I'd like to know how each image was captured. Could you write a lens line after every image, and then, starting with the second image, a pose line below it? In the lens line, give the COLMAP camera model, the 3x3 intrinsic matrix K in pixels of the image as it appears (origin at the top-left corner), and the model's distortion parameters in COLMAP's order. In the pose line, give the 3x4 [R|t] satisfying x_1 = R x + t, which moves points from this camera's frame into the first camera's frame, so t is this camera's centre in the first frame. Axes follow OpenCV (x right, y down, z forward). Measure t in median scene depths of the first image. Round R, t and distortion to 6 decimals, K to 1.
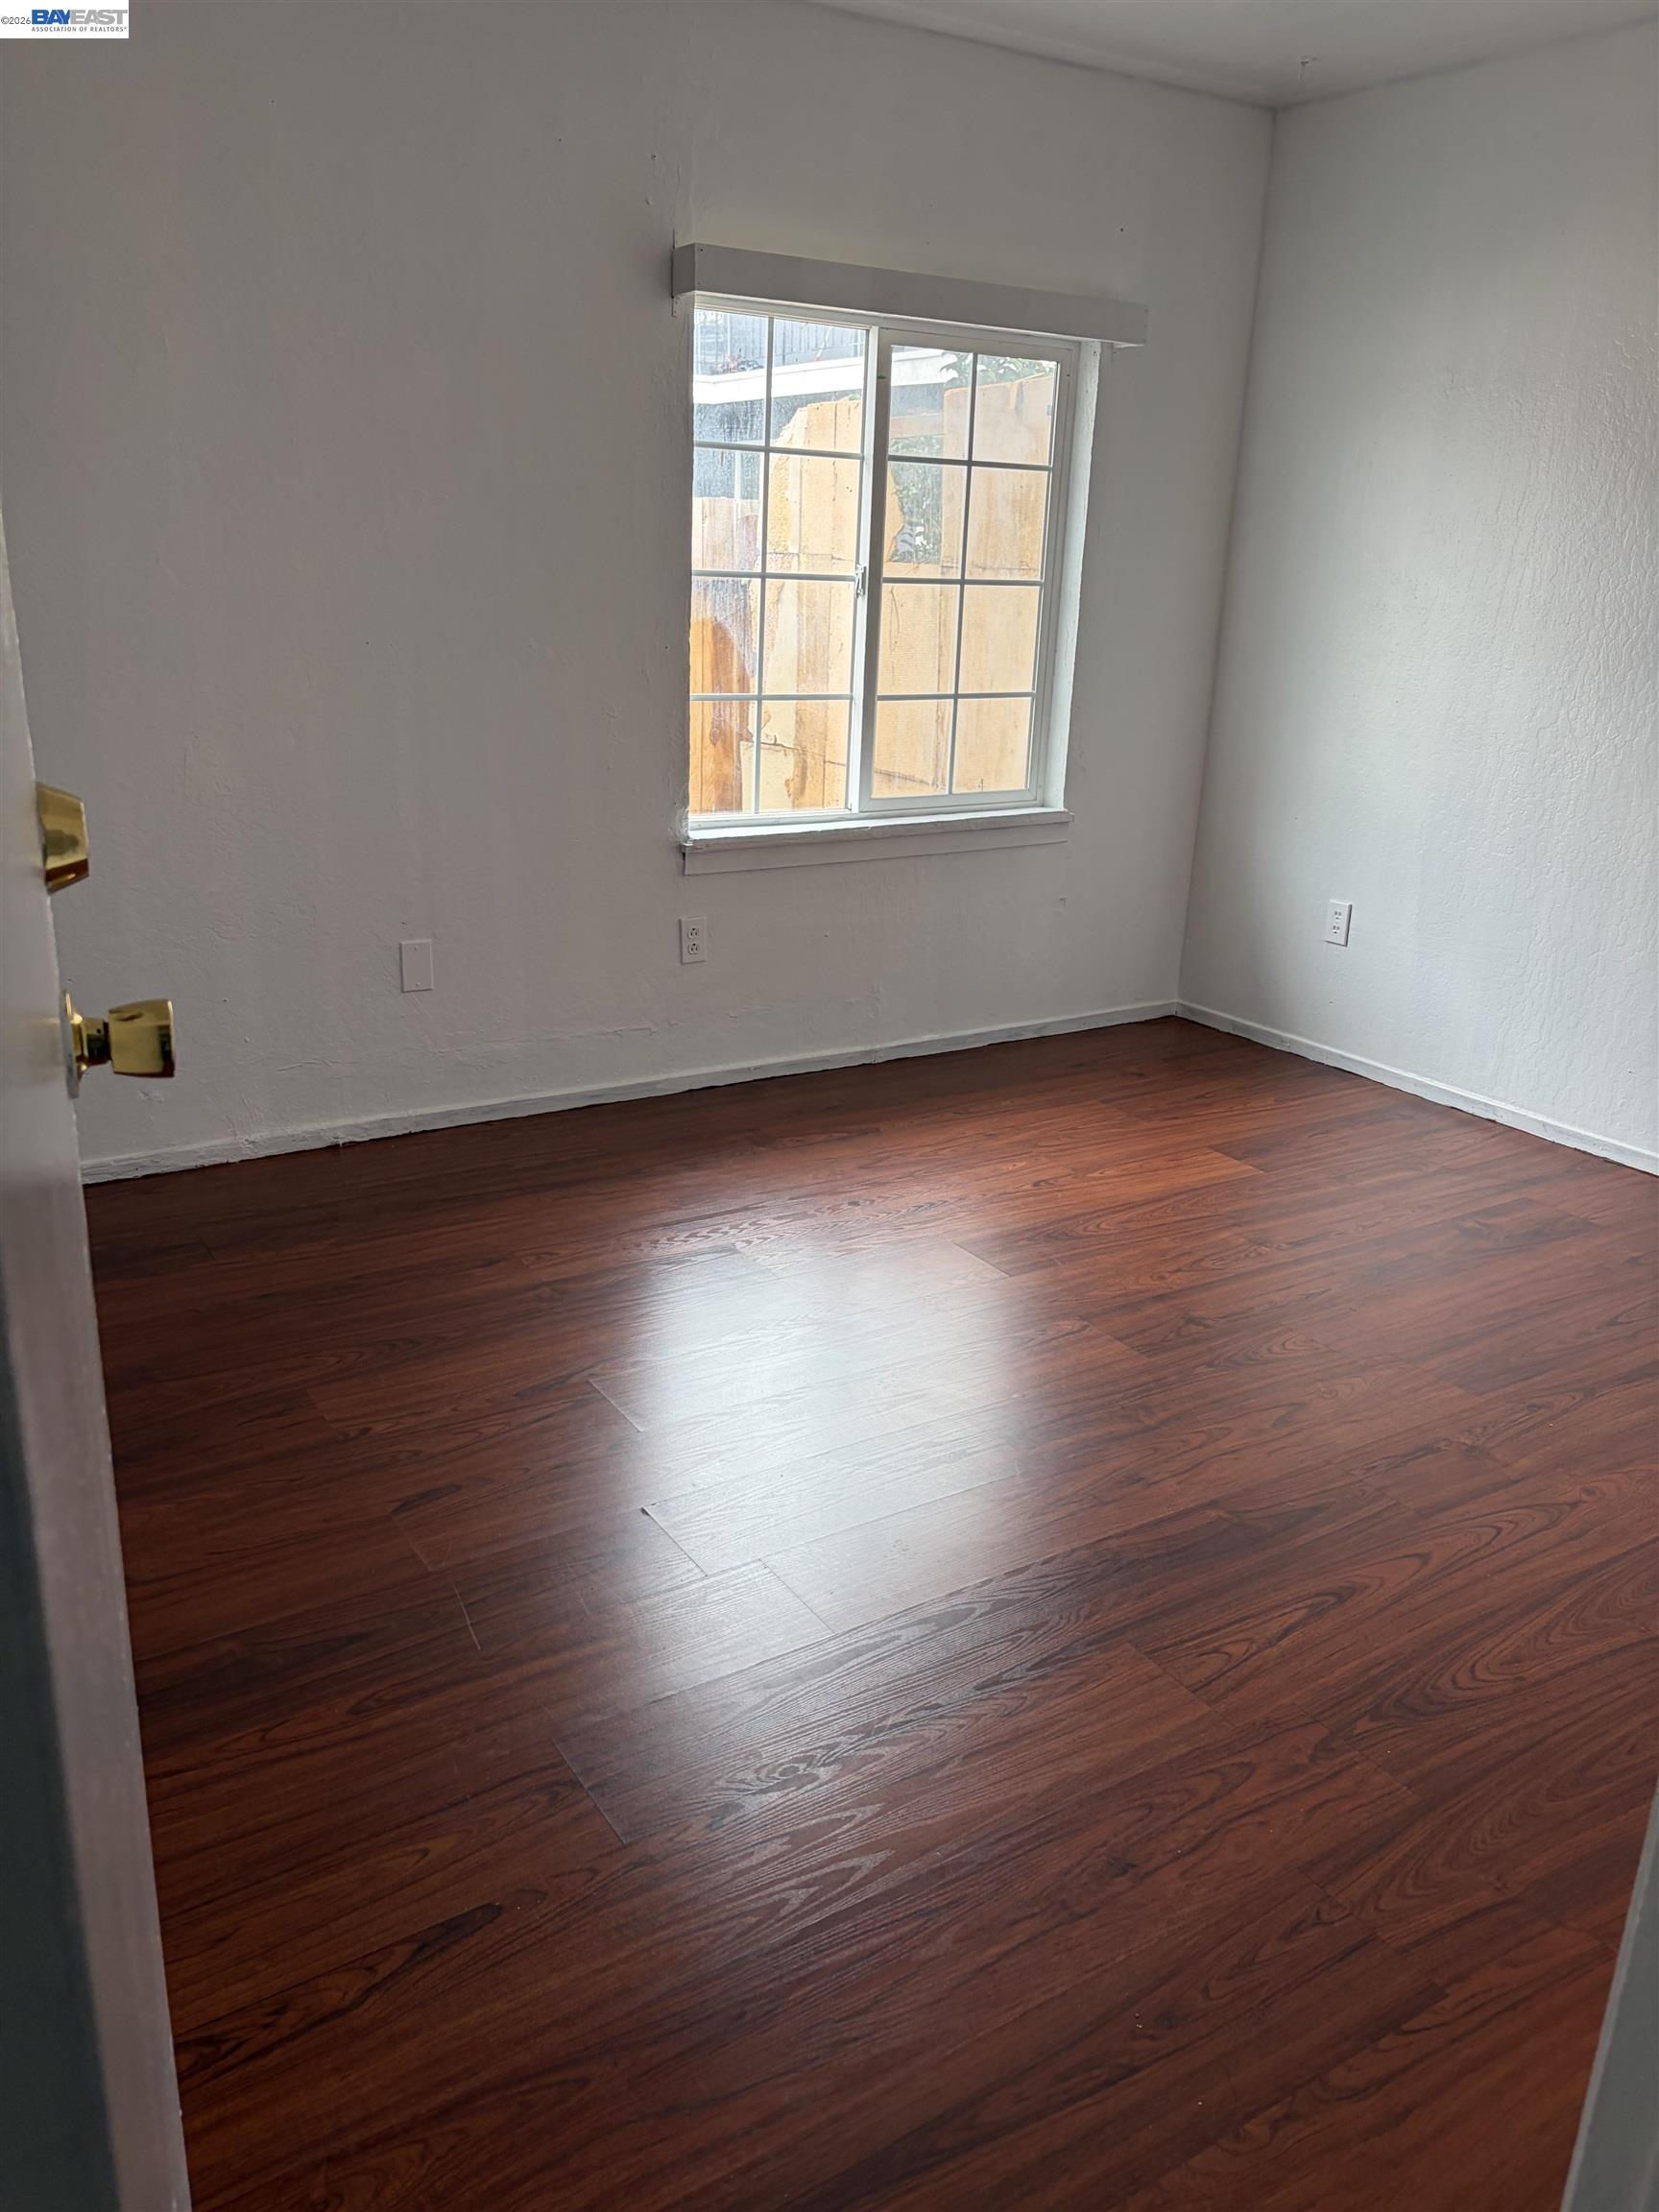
lens RADIAL K [[1672.5, 0, 810.8], [0, 1672.5, 1091.8], [0, 0, 1]] dist [0.056575, -0.056375]
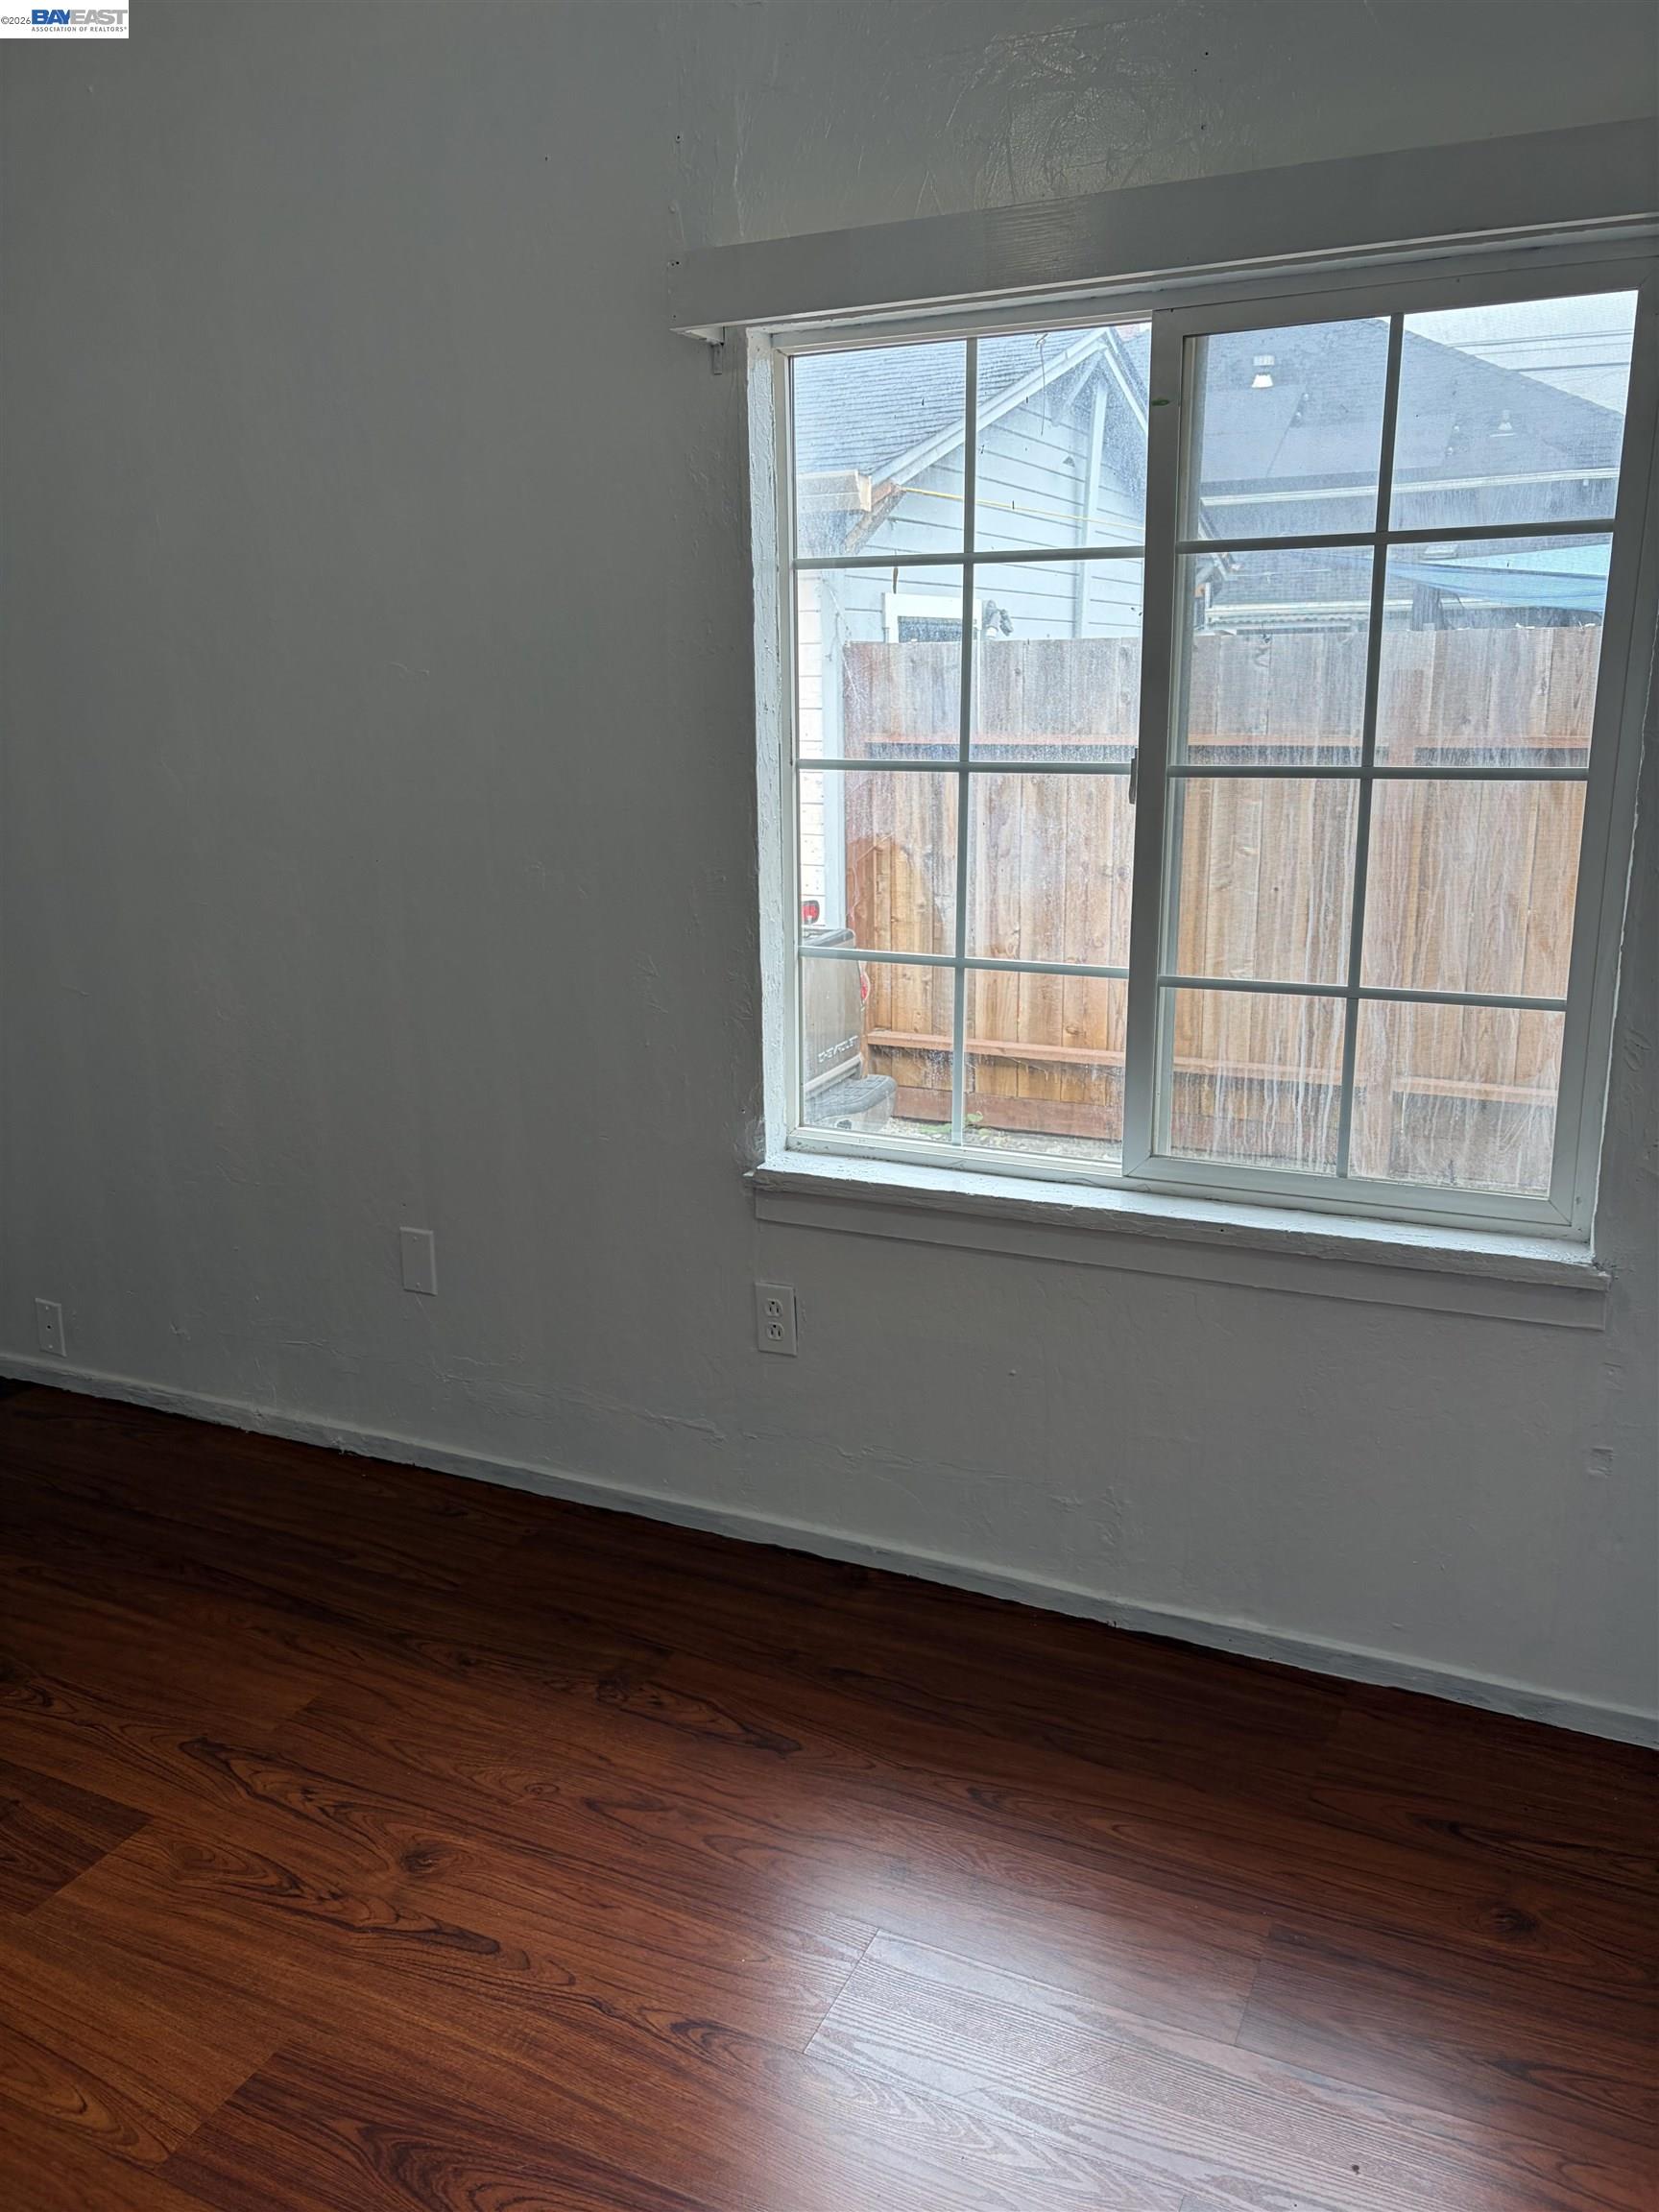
lens RADIAL K [[1672.5, 0, 848.2], [0, 1672.5, 1103.5], [0, 0, 1]] dist [0.056575, -0.056375]
pose [[0.543333, 0.162603, -0.823620, 0.497534], [-0.233410, 0.971642, 0.037848, -0.219981], [0.806418, 0.171677, 0.565878, 0.702019]]
